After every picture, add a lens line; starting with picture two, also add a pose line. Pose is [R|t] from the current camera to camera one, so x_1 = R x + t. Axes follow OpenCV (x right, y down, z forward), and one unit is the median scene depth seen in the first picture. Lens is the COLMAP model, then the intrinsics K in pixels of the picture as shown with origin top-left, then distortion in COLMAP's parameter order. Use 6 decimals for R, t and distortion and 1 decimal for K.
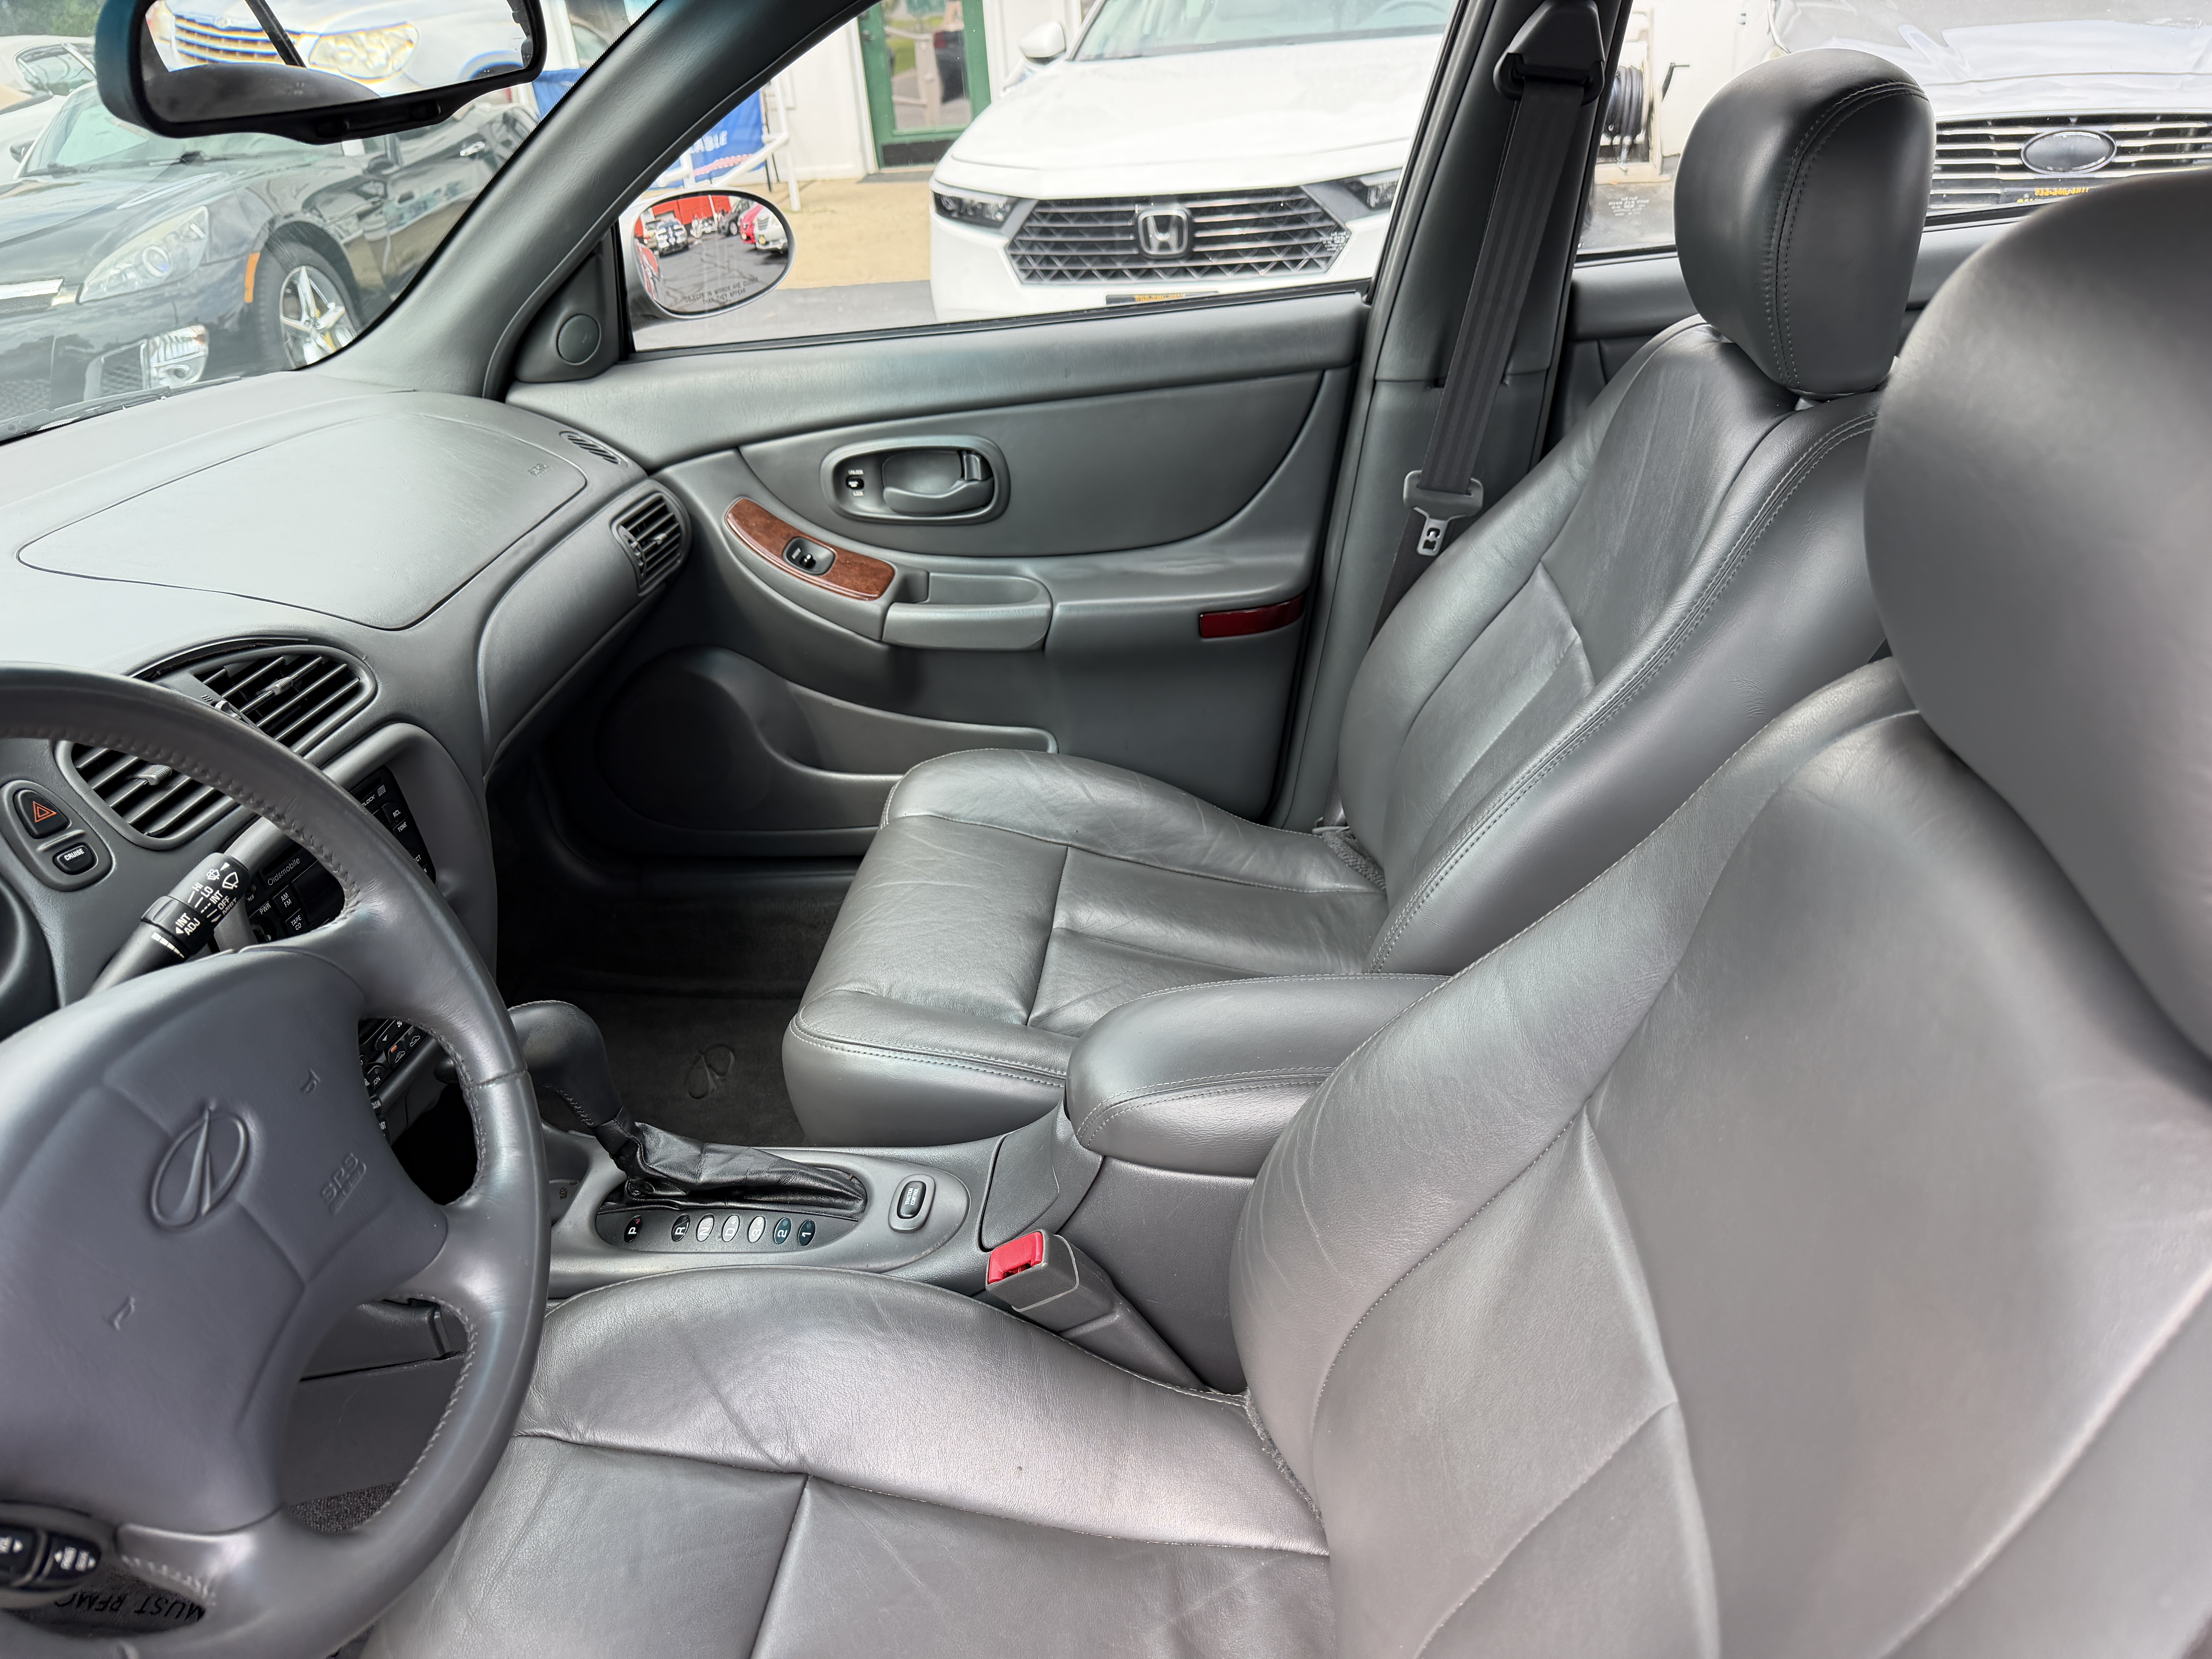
lens RADIAL K [[1572.6, 0, 1114.2], [0, 1572.6, 857.9], [0, 0, 1]] dist [0.026692, -0.036817]
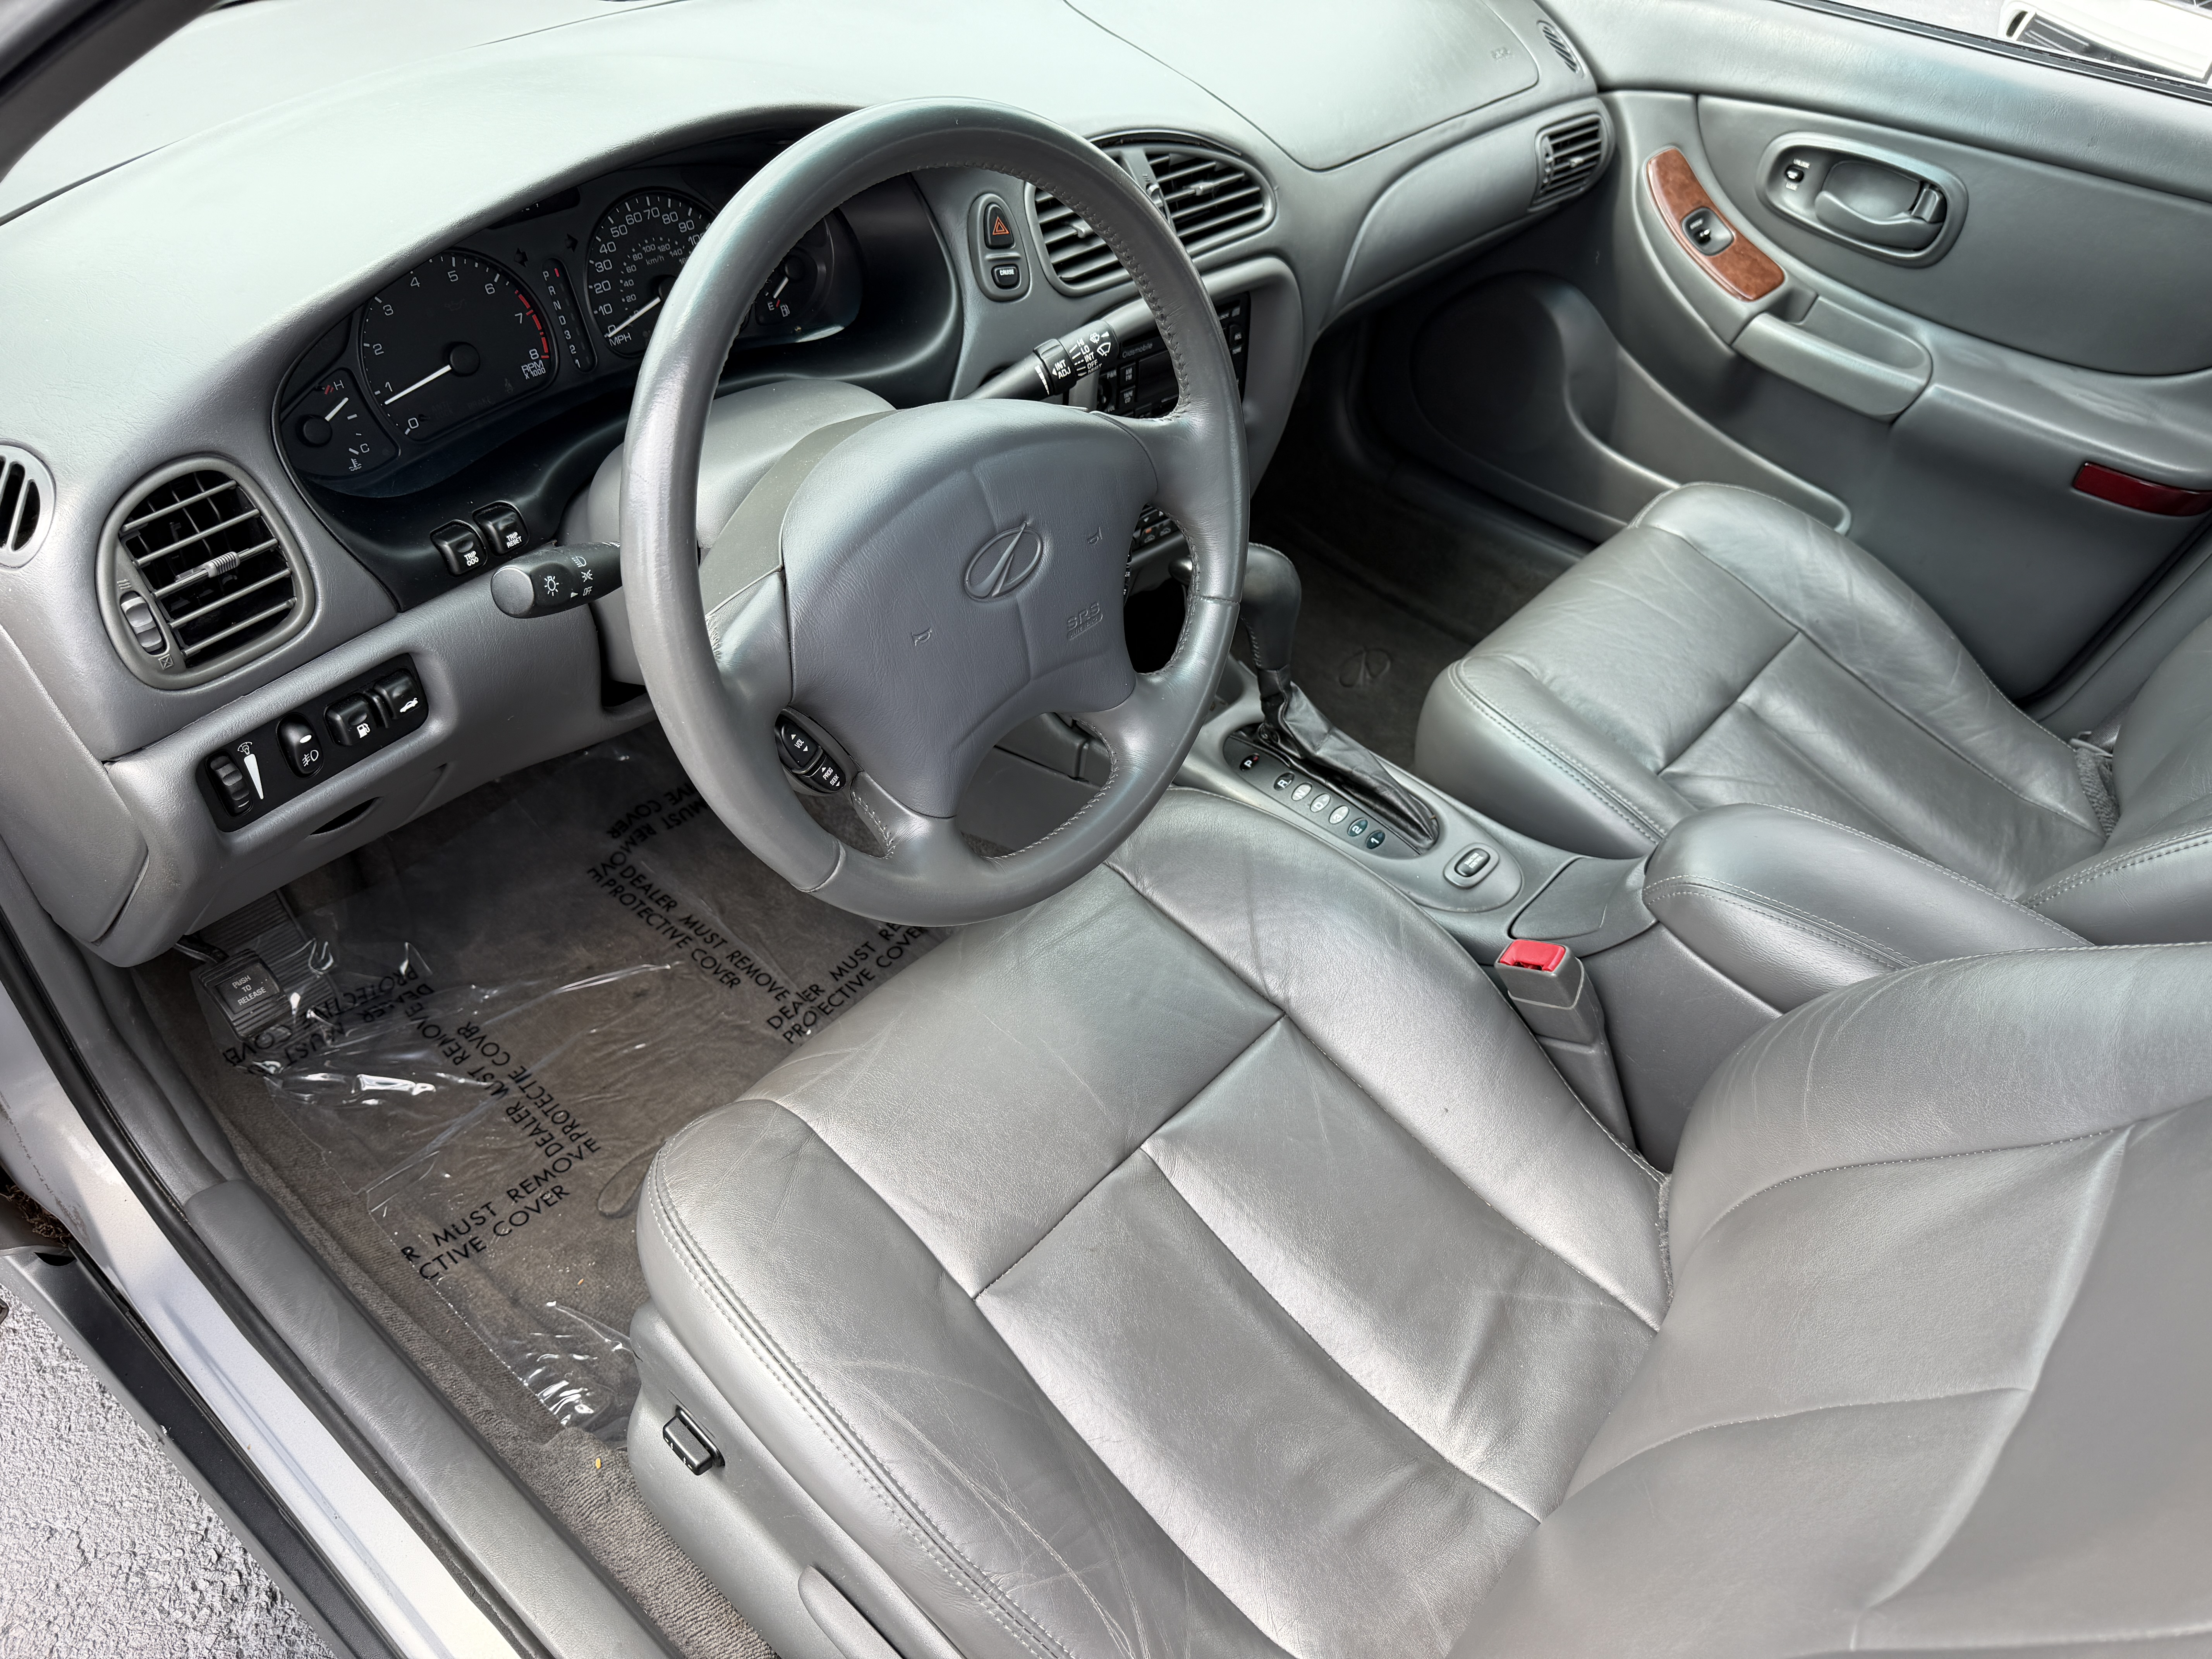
lens RADIAL K [[1572.6, 0, 1087.4], [0, 1572.6, 833.5], [0, 0, 1]] dist [0.026692, -0.036817]
pose [[0.799528, 0.498202, -0.335484, 0.008017], [-0.411868, 0.861311, 0.297502, -0.008743], [0.437172, -0.099686, 0.893836, -0.054574]]
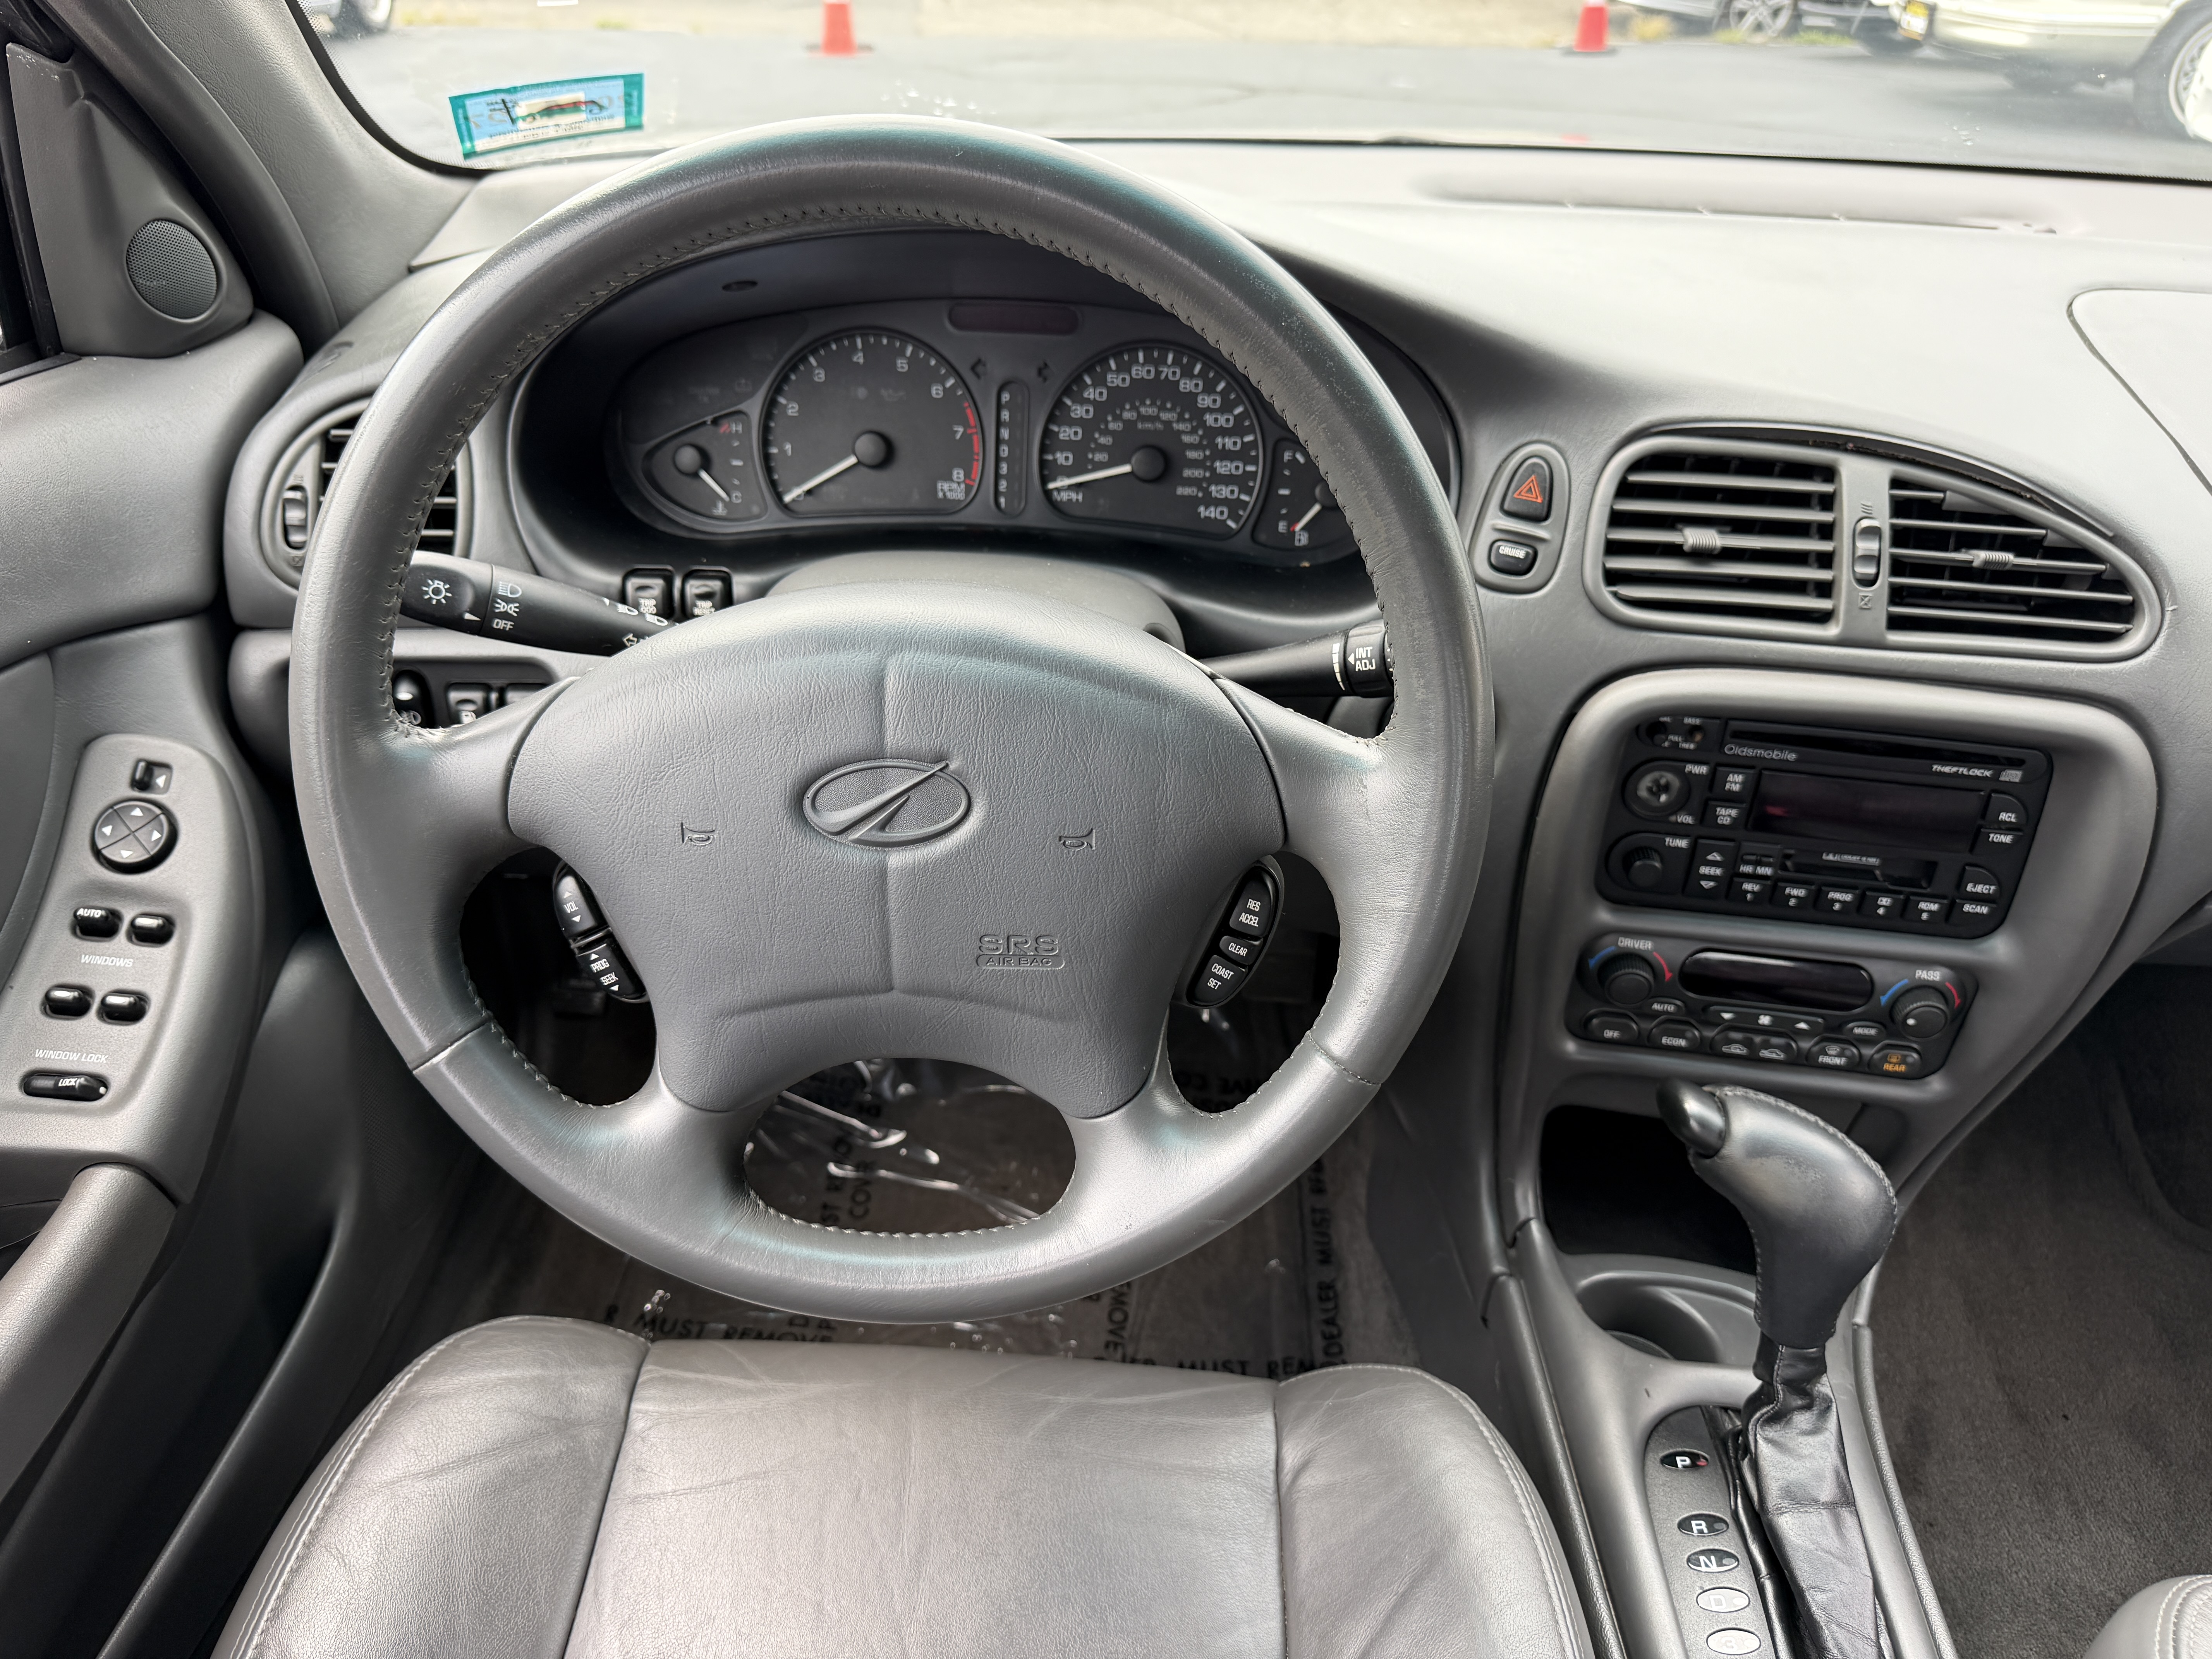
lens RADIAL K [[1572.6, 0, 1099.6], [0, 1572.6, 854.0], [0, 0, 1]] dist [0.026692, -0.036817]
pose [[0.020264, 0.611205, -0.791213, 0.044765], [-0.517092, 0.683718, 0.514923, -0.108327], [0.855690, 0.398695, 0.329904, 0.316833]]
